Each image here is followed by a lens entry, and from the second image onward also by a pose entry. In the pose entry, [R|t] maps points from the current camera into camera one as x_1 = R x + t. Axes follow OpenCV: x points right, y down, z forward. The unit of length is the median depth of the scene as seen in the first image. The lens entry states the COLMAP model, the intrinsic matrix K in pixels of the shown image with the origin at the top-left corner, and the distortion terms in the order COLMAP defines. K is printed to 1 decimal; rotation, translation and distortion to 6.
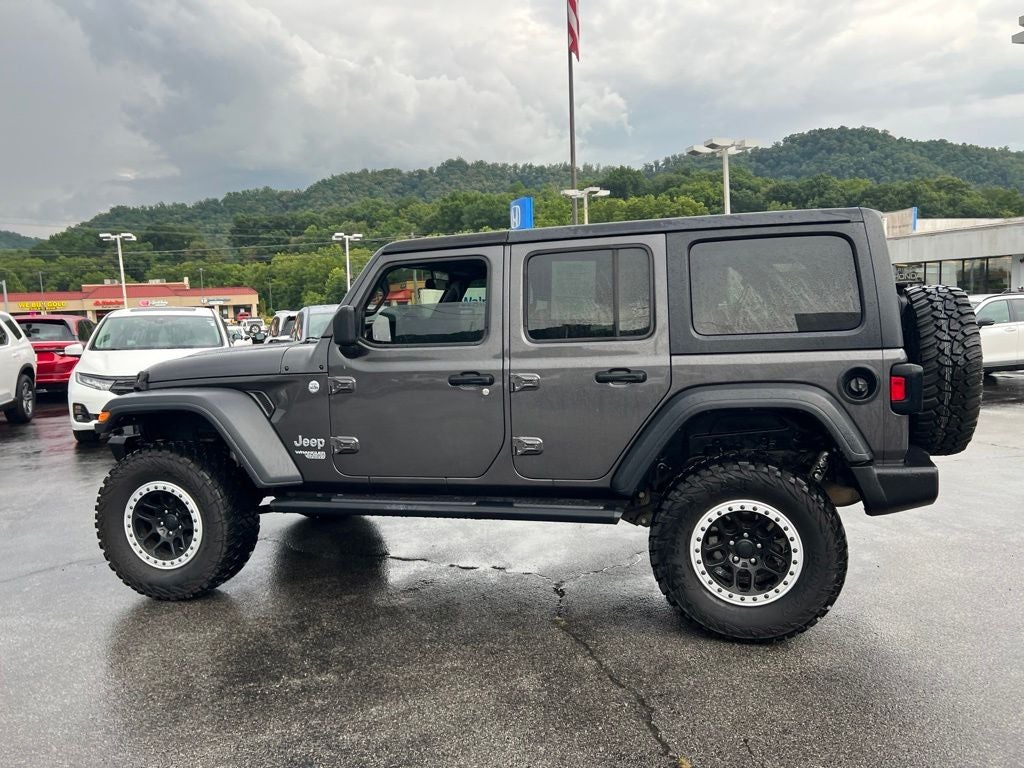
lens RADIAL K [[766.8, 0, 523.0], [0, 766.8, 377.5], [0, 0, 1]] dist [0.052810, -0.056642]
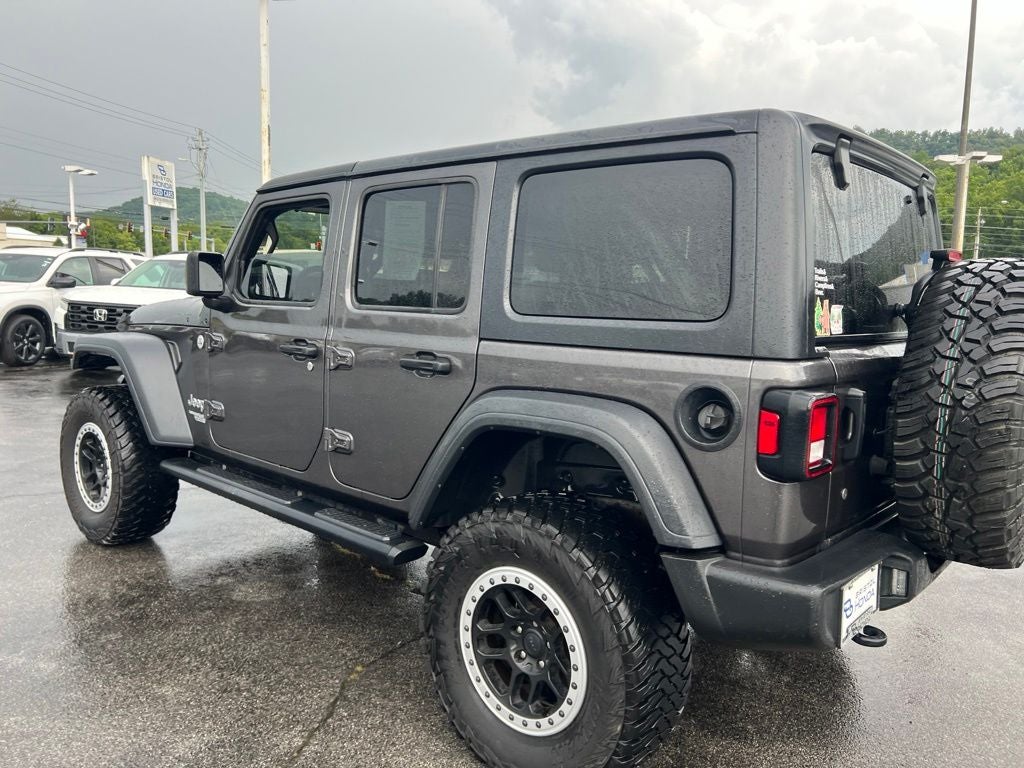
lens RADIAL K [[766.8, 0, 525.6], [0, 766.8, 376.3], [0, 0, 1]] dist [0.052810, -0.056642]
pose [[0.893895, 0.108428, -0.434965, 0.503034], [-0.095732, 0.994096, 0.051068, -0.033425], [0.437935, -0.004009, 0.898998, 0.380331]]
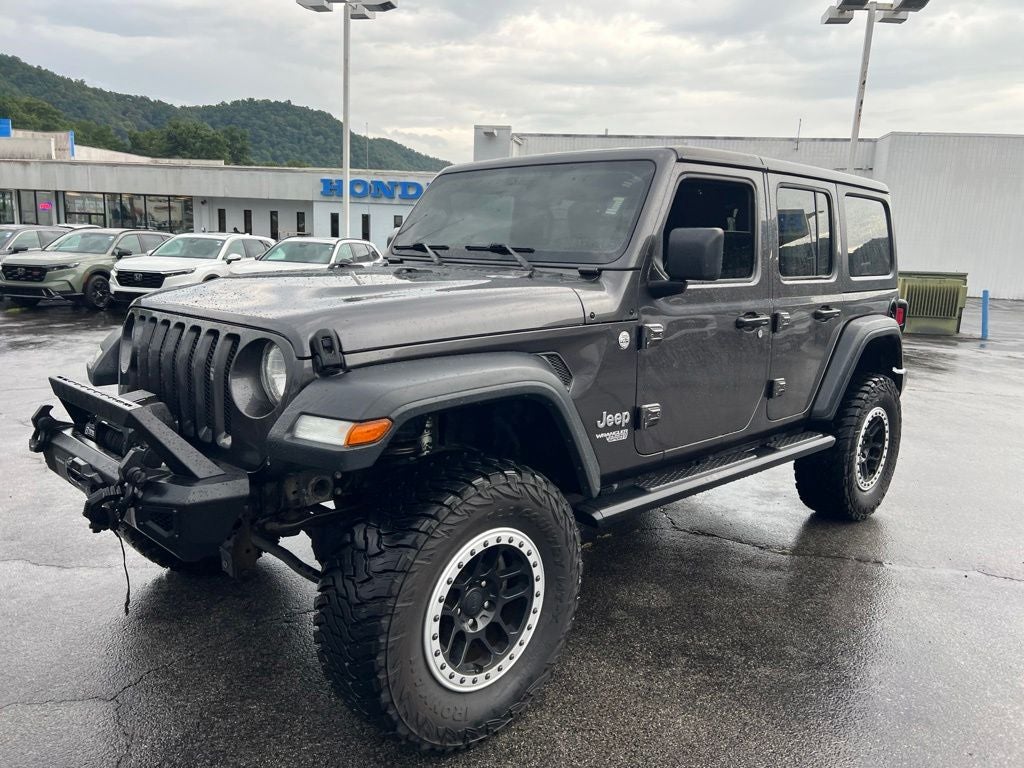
lens RADIAL K [[766.4, 0, 526.1], [0, 766.4, 384.7], [0, 0, 1]] dist [0.052655, -0.055210]
pose [[0.498510, -0.103280, 0.860709, -0.993973], [0.023505, 0.994123, 0.105675, -0.024616], [-0.866565, -0.032449, 0.498008, 0.786158]]
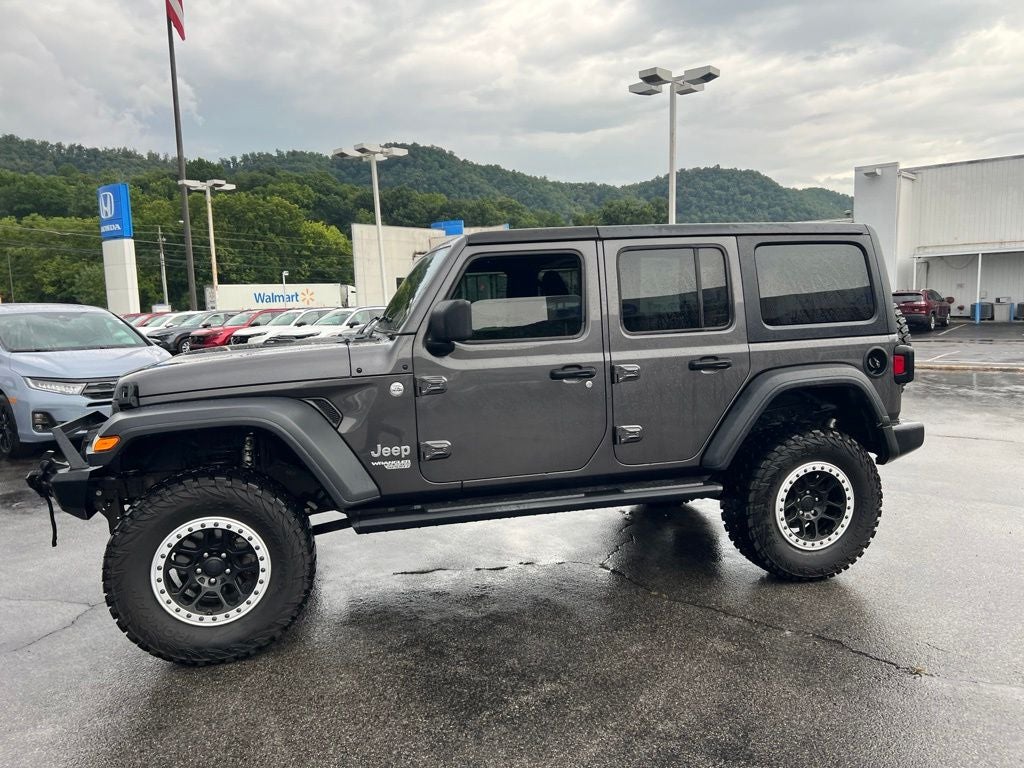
lens RADIAL K [[766.8, 0, 523.7], [0, 766.8, 385.2], [0, 0, 1]] dist [0.052810, -0.056642]
pose [[0.869710, -0.046709, 0.491348, -0.627516], [0.044631, 0.998876, 0.015957, 0.000161], [-0.491541, 0.008051, 0.870817, 0.158688]]
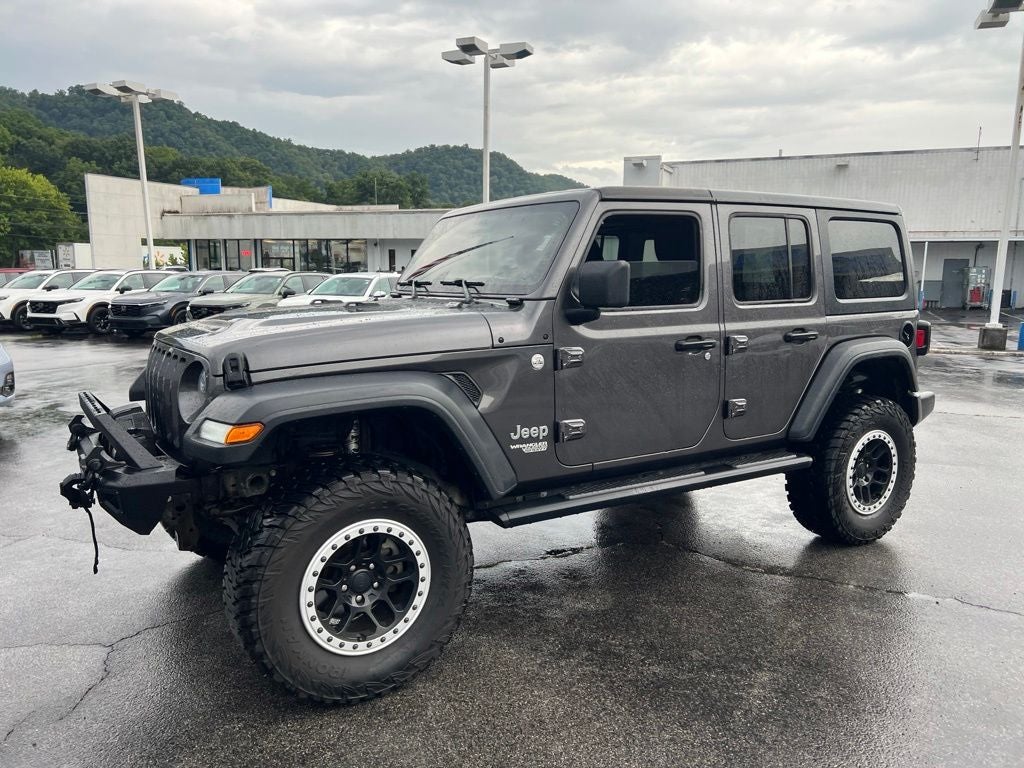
lens RADIAL K [[766.8, 0, 525.7], [0, 766.8, 384.5], [0, 0, 1]] dist [0.052810, -0.056642]
pose [[0.672037, -0.071021, 0.737104, -0.926197], [0.038584, 0.997396, 0.060923, -0.013351], [-0.739512, -0.012502, 0.673027, 0.519415]]
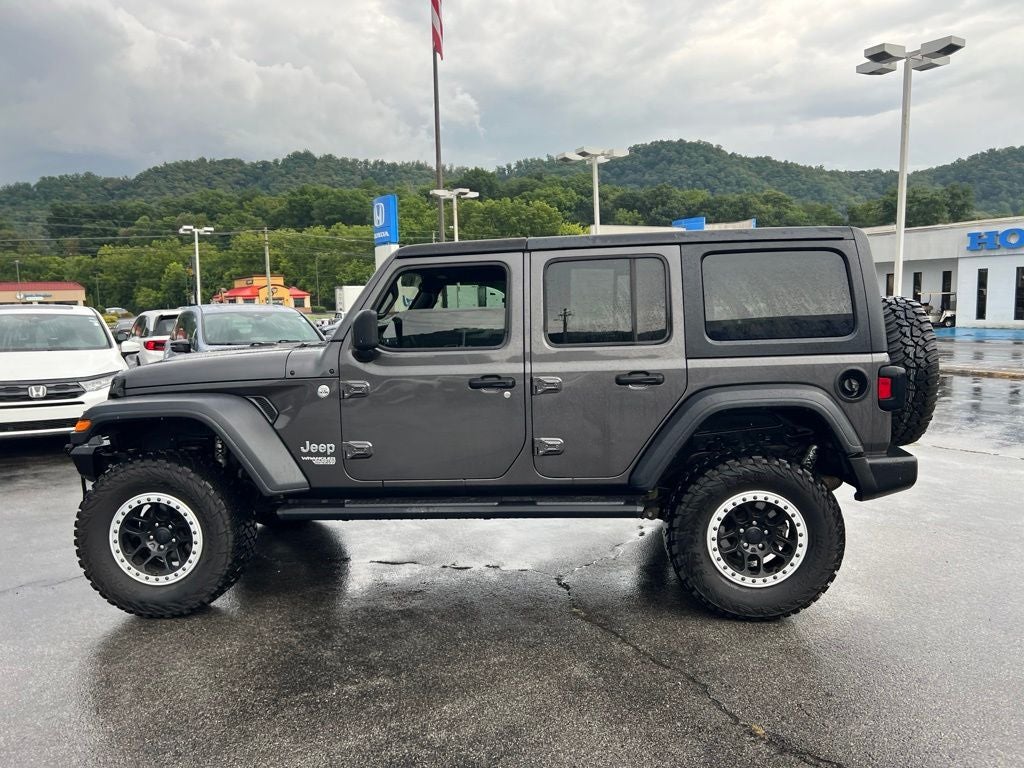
lens RADIAL K [[766.8, 0, 522.8], [0, 766.8, 386.8], [0, 0, 1]] dist [0.052810, -0.056642]
pose [[0.982556, -0.008564, 0.185769, -0.219441], [0.006533, 0.999912, 0.011541, -0.003679], [-0.185851, -0.010126, 0.982526, -0.012288]]
